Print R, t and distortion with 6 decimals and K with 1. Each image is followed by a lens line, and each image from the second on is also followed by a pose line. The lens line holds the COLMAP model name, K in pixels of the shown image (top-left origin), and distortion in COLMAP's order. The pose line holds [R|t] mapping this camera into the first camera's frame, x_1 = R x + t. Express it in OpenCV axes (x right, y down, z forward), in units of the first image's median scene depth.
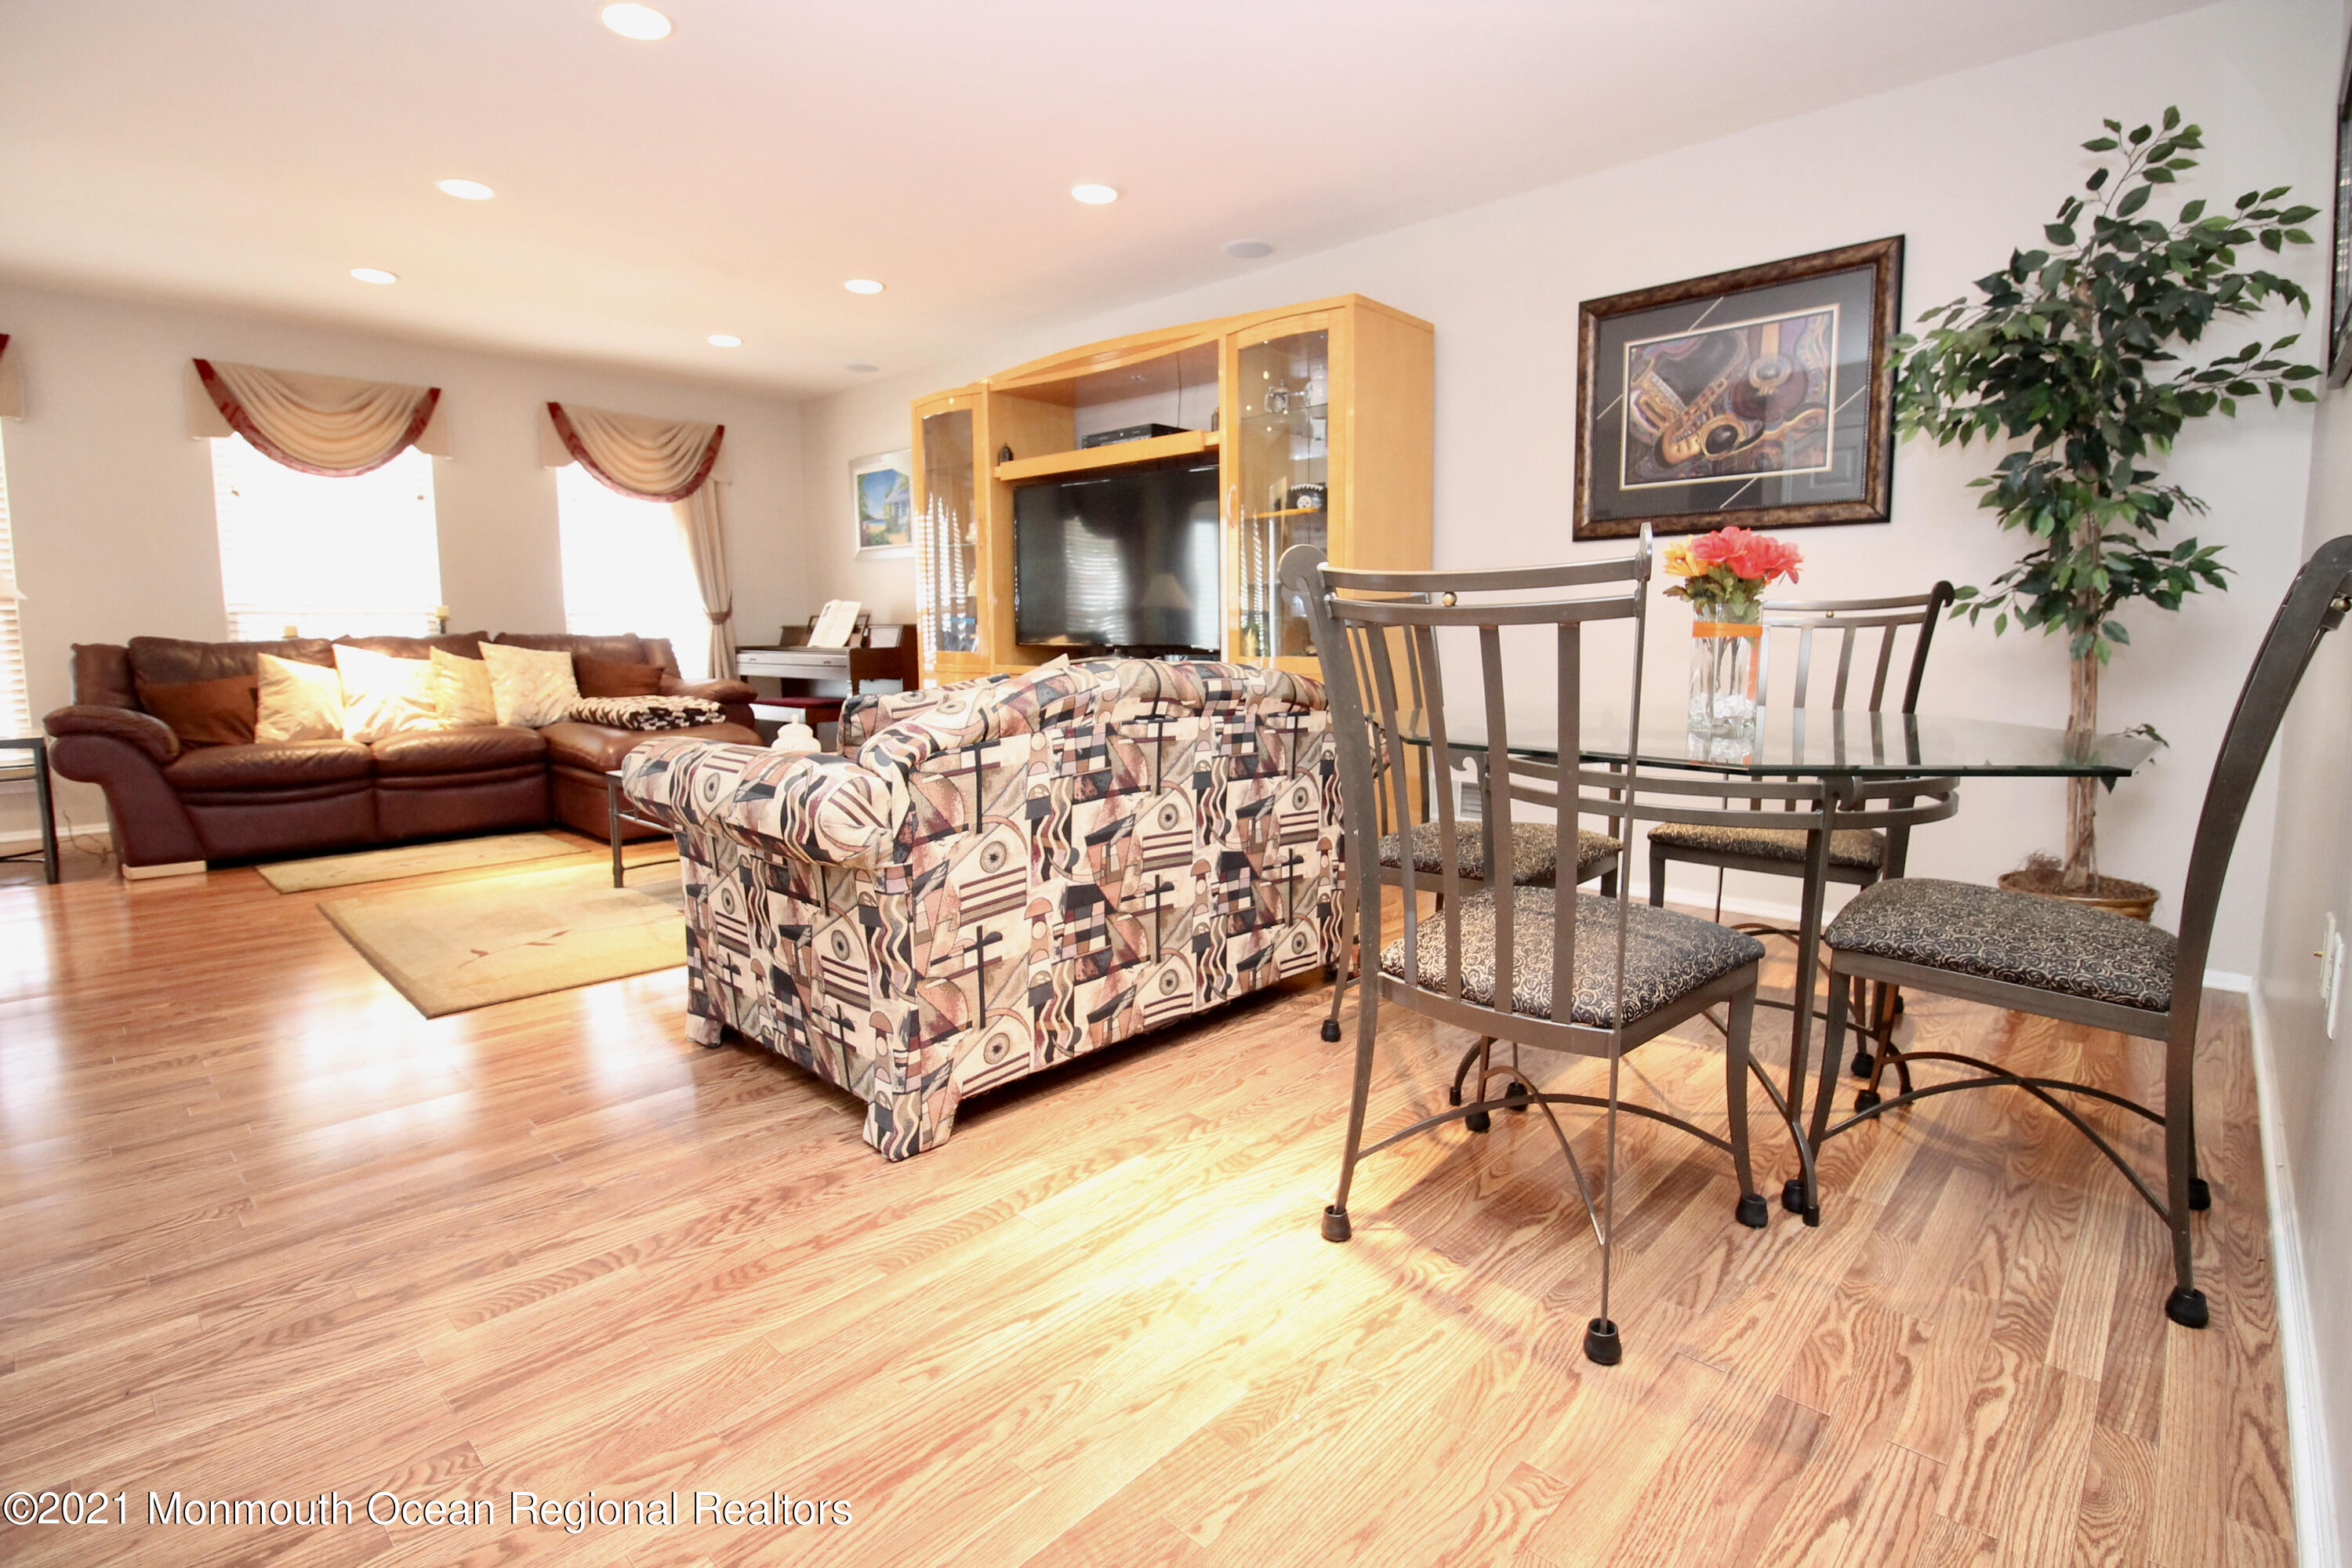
lens RADIAL K [[1117.8, 0, 1192.4], [0, 1117.8, 767.6], [0, 0, 1]] dist [-0.016658, -0.003988]
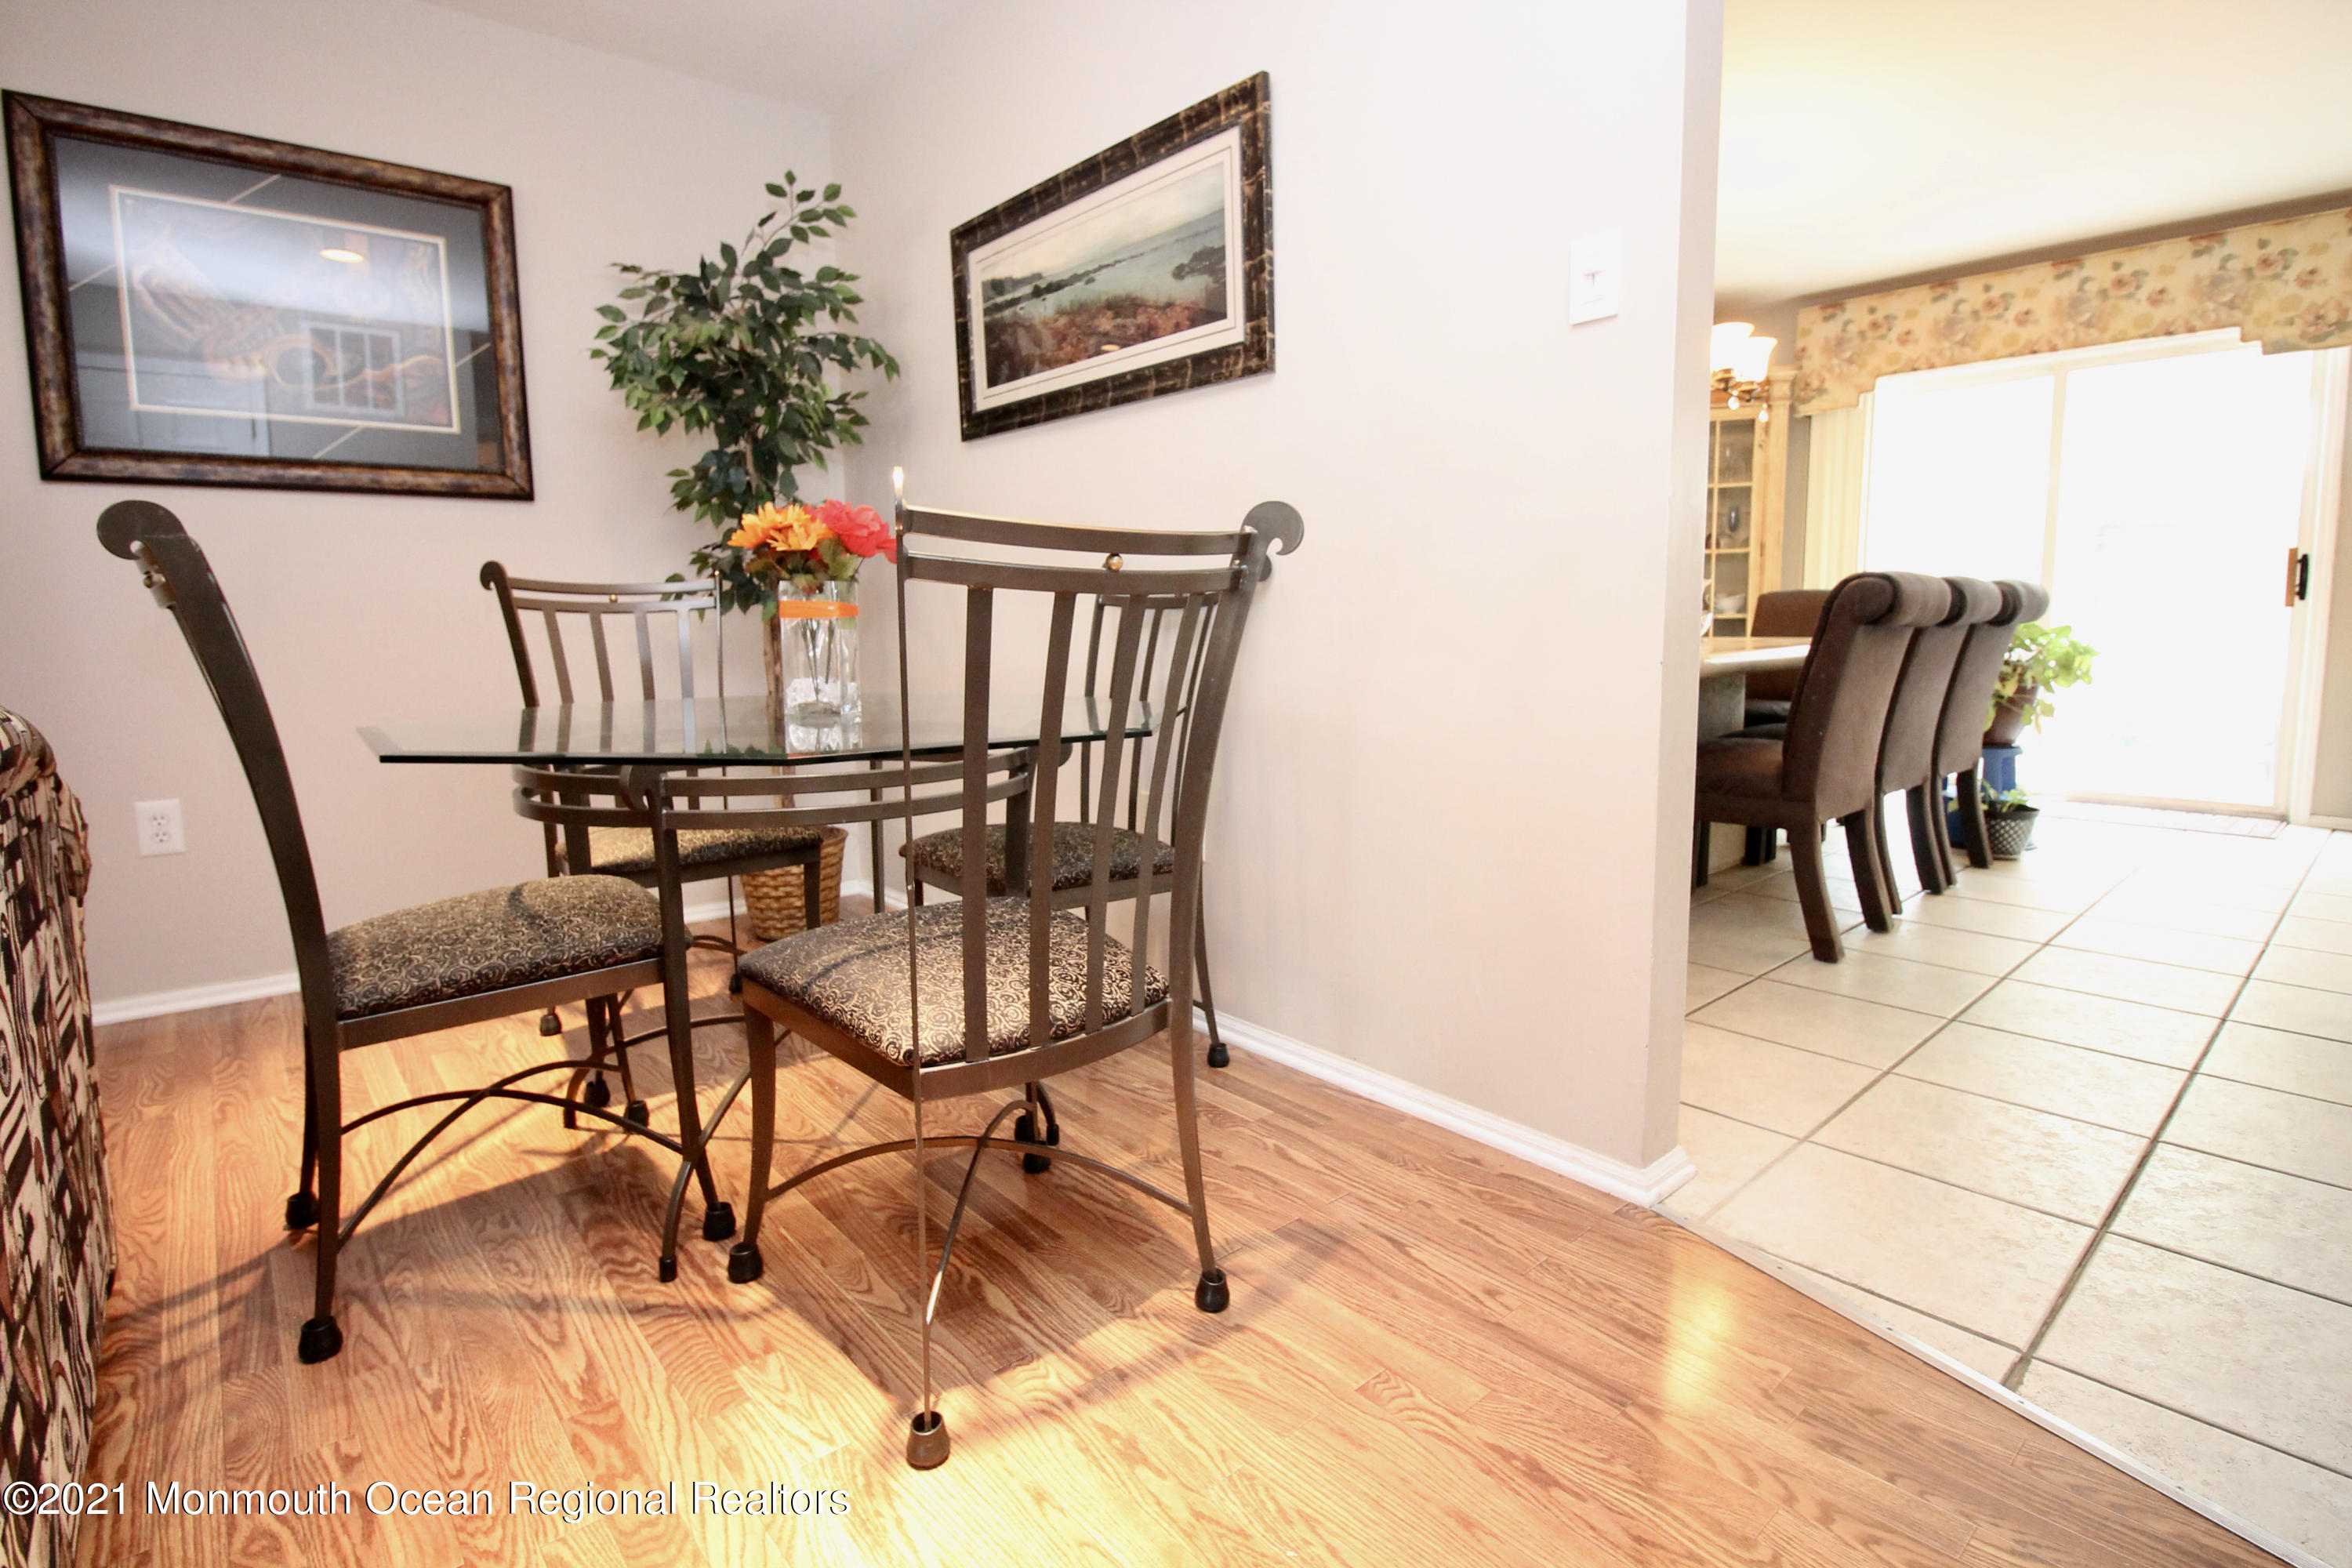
lens RADIAL K [[1117.8, 0, 1227.4], [0, 1117.8, 757.3], [0, 0, 1]] dist [-0.016658, -0.003988]
pose [[0.090770, -0.122591, 0.988298, -0.357140], [0.128994, 0.985481, 0.110394, -0.051576], [-0.987482, 0.117464, 0.105266, 0.491416]]
